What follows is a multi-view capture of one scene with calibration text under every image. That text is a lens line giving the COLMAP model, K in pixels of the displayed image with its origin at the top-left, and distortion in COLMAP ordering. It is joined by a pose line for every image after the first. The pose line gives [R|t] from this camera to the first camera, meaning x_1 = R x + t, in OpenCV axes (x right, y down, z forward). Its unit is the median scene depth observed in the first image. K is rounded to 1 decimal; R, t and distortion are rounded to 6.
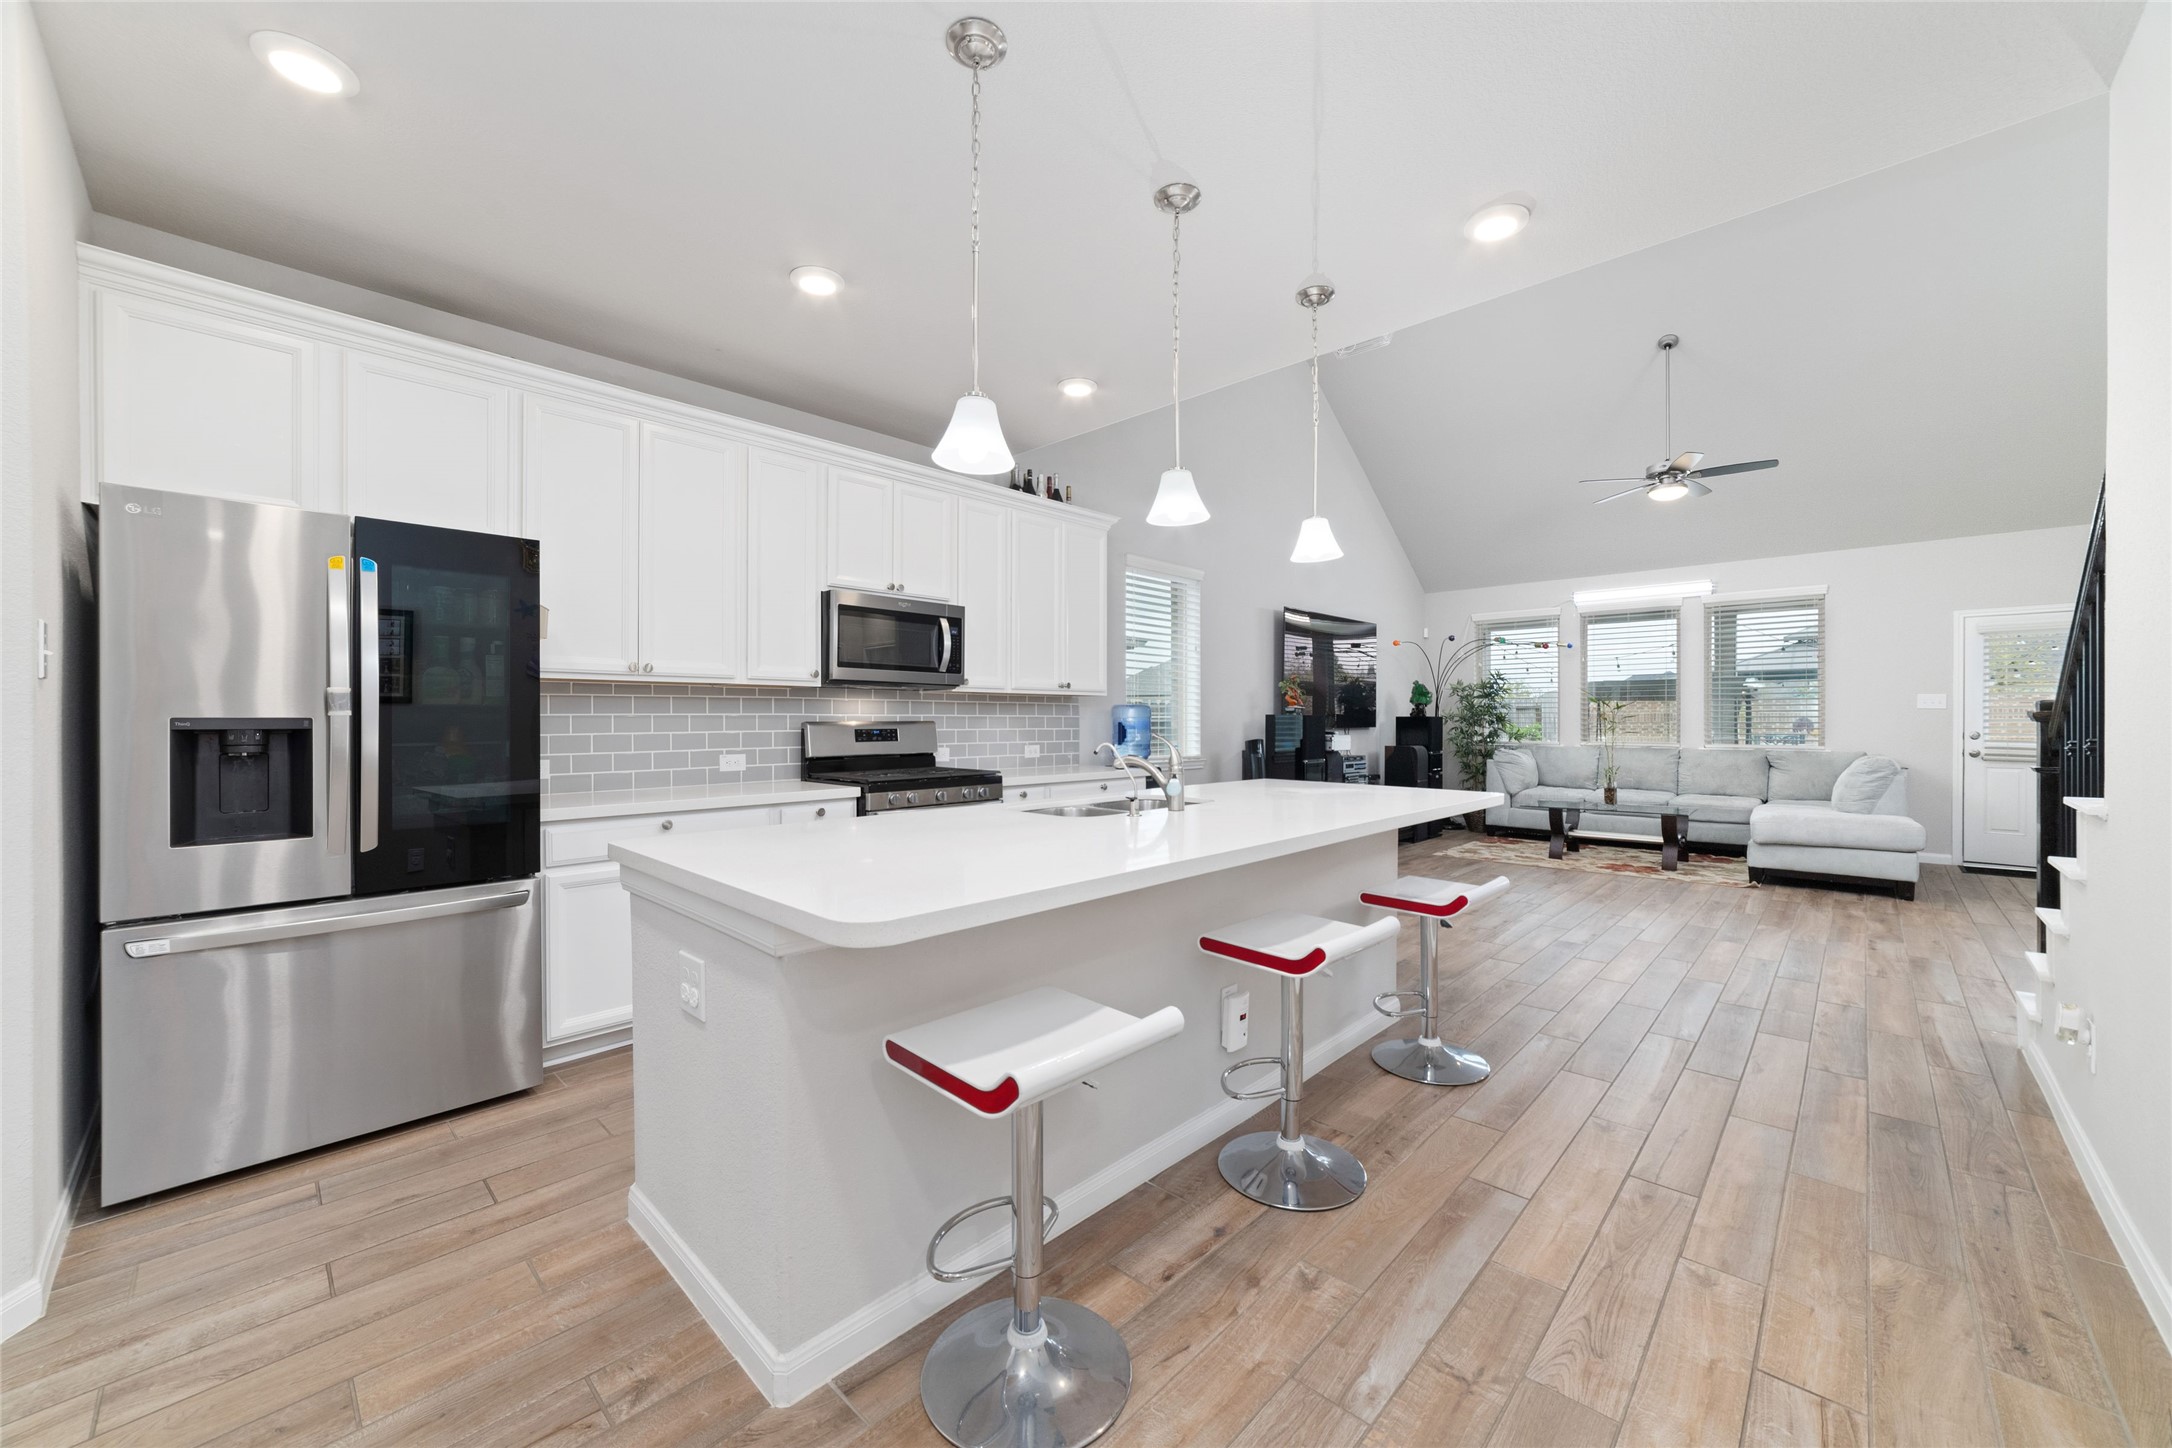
lens RADIAL K [[826.0, 0, 1085.5], [0, 826.0, 717.5], [0, 0, 1]] dist [-0.025522, 0.010430]
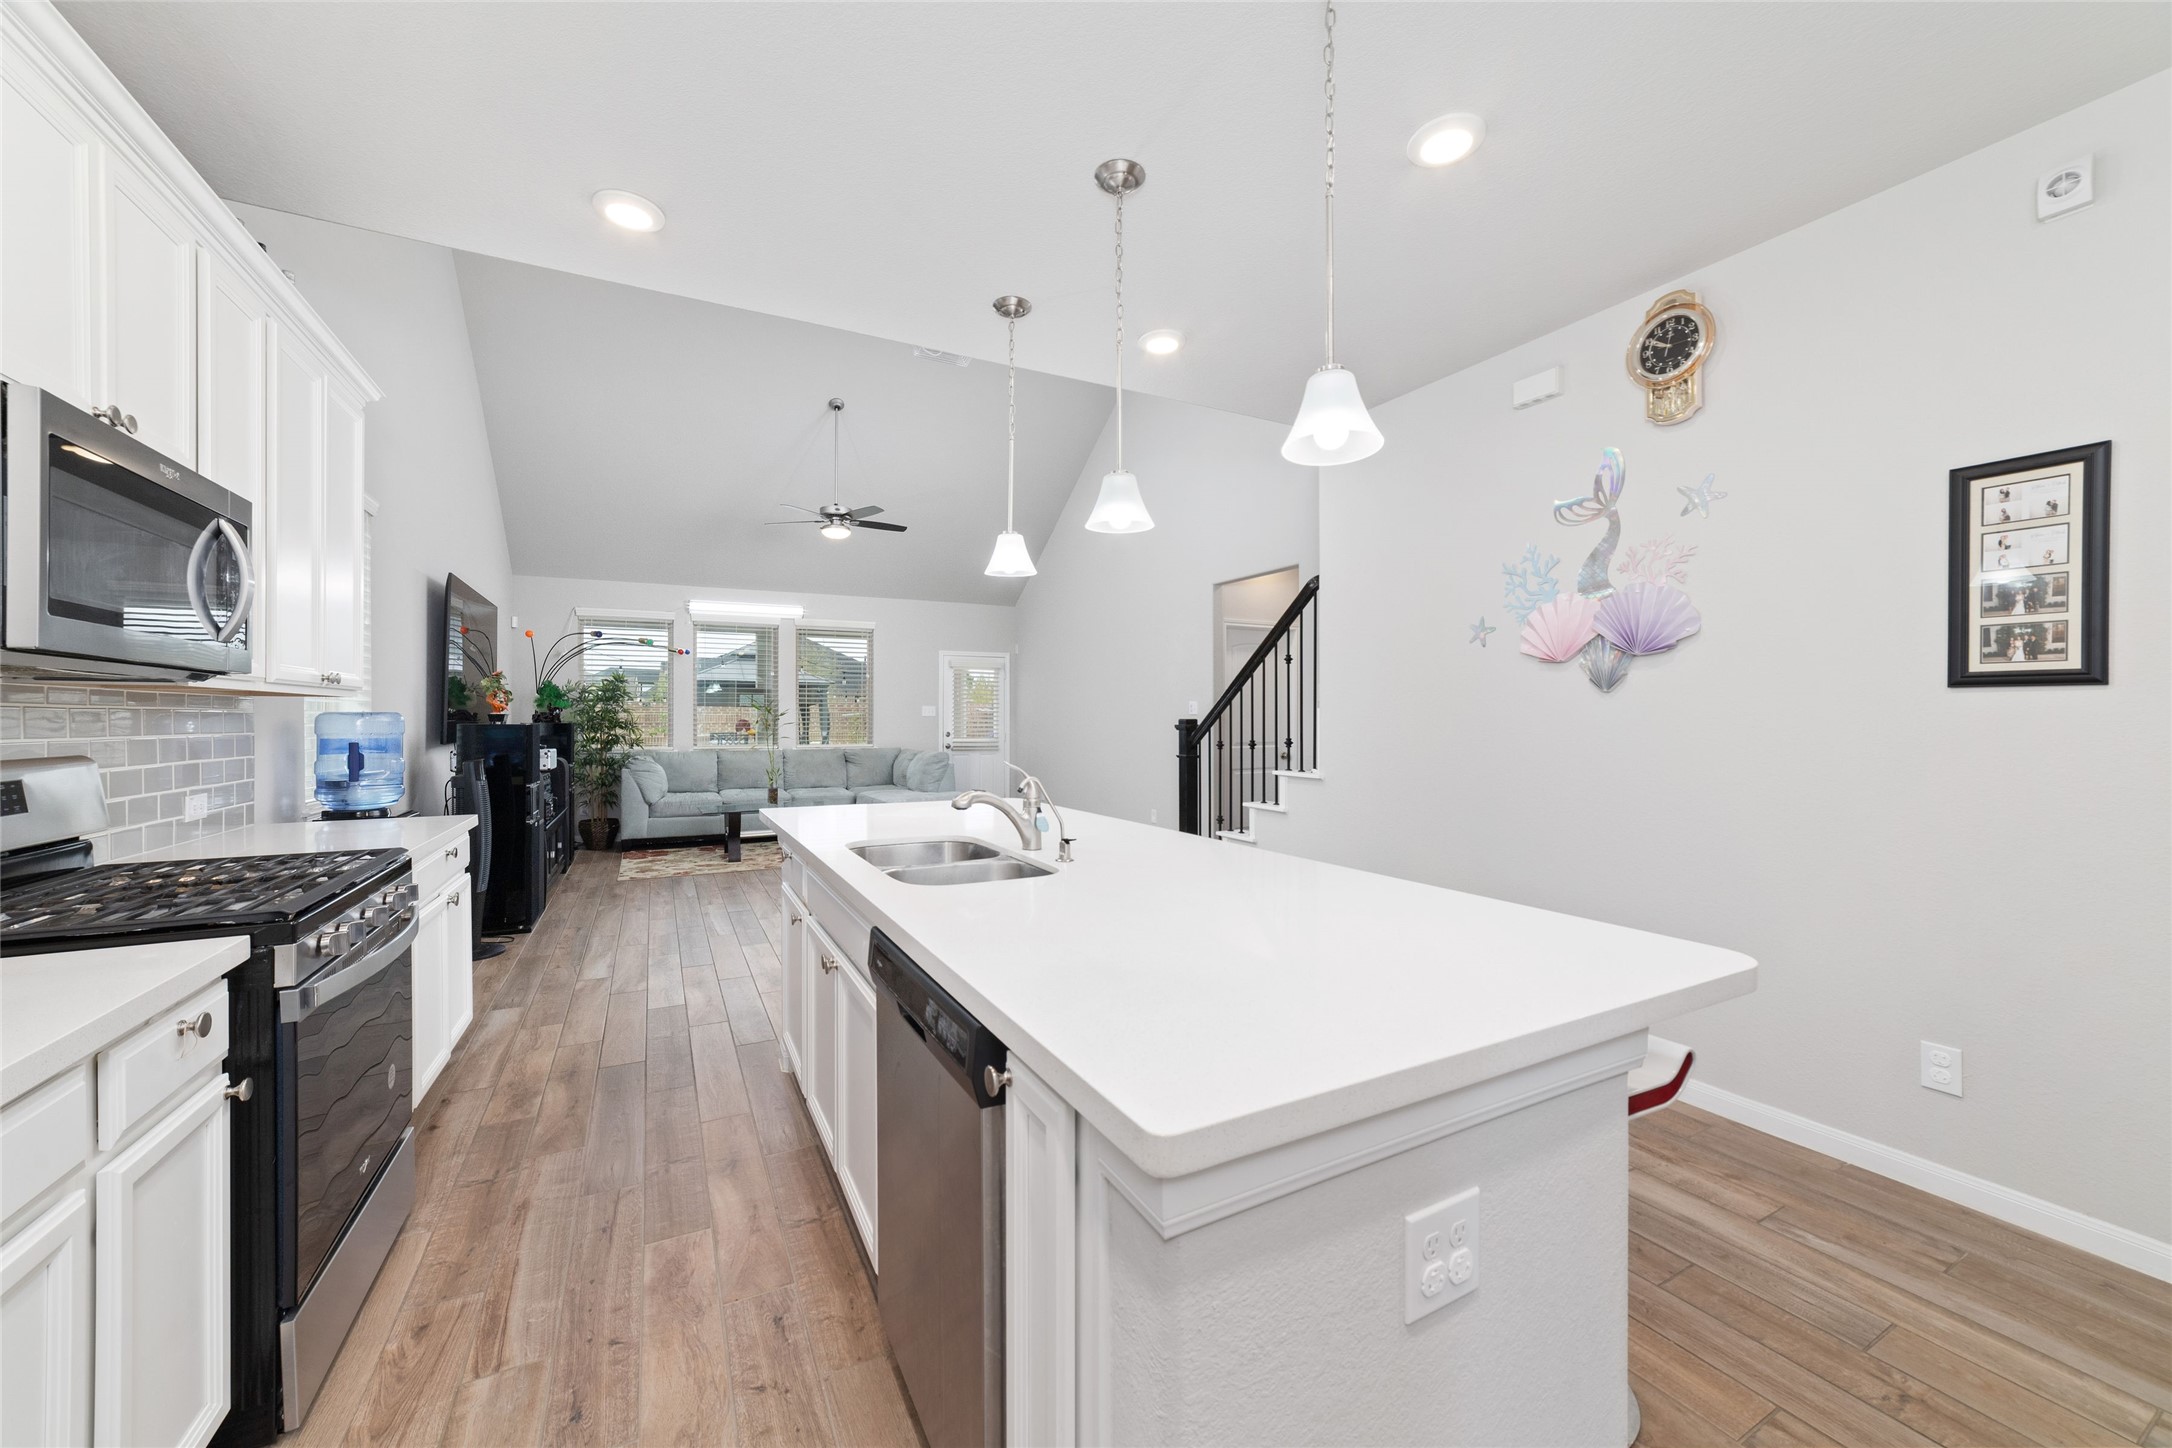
lens RADIAL K [[826.0, 0, 1085.5], [0, 826.0, 717.5], [0, 0, 1]] dist [-0.025522, 0.010430]
pose [[0.313042, -0.000675, 0.949739, -0.437058], [-0.001261, 0.999999, 0.001126, -0.016687], [-0.949739, -0.001550, 0.313040, 0.425727]]
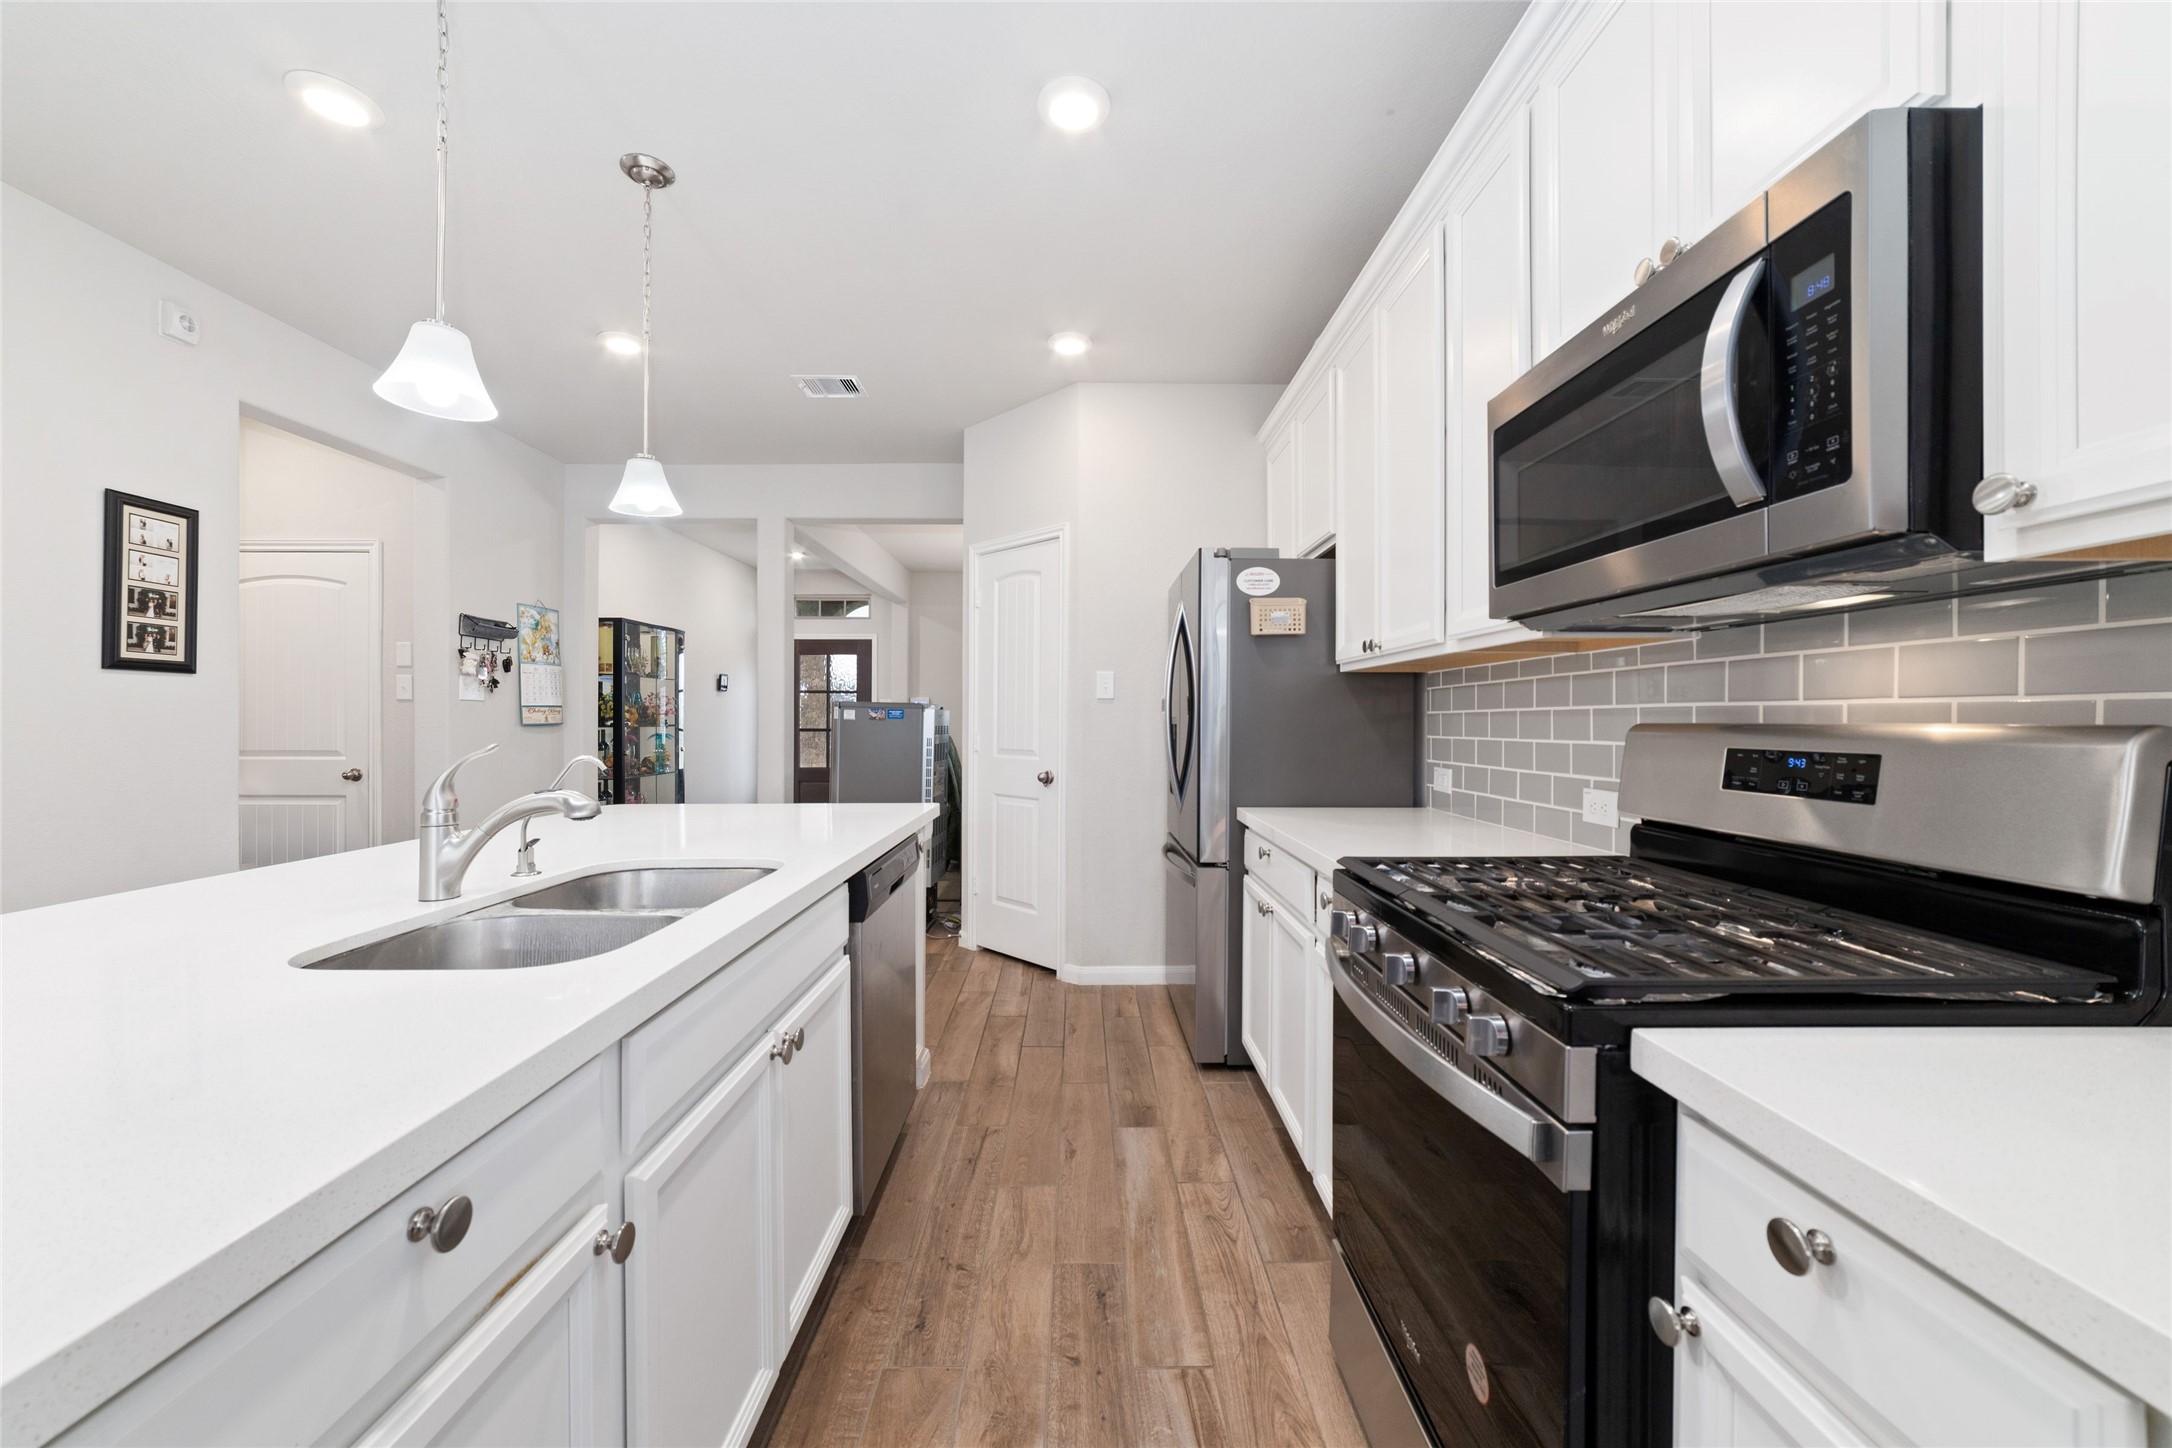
lens RADIAL K [[826.0, 0, 1085.5], [0, 826.0, 717.5], [0, 0, 1]] dist [-0.025522, 0.010430]
pose [[-0.716836, -0.001884, -0.697239, 0.109898], [0.000210, 0.999996, -0.002918, 0.003115], [0.697242, -0.002238, -0.716833, 1.023140]]
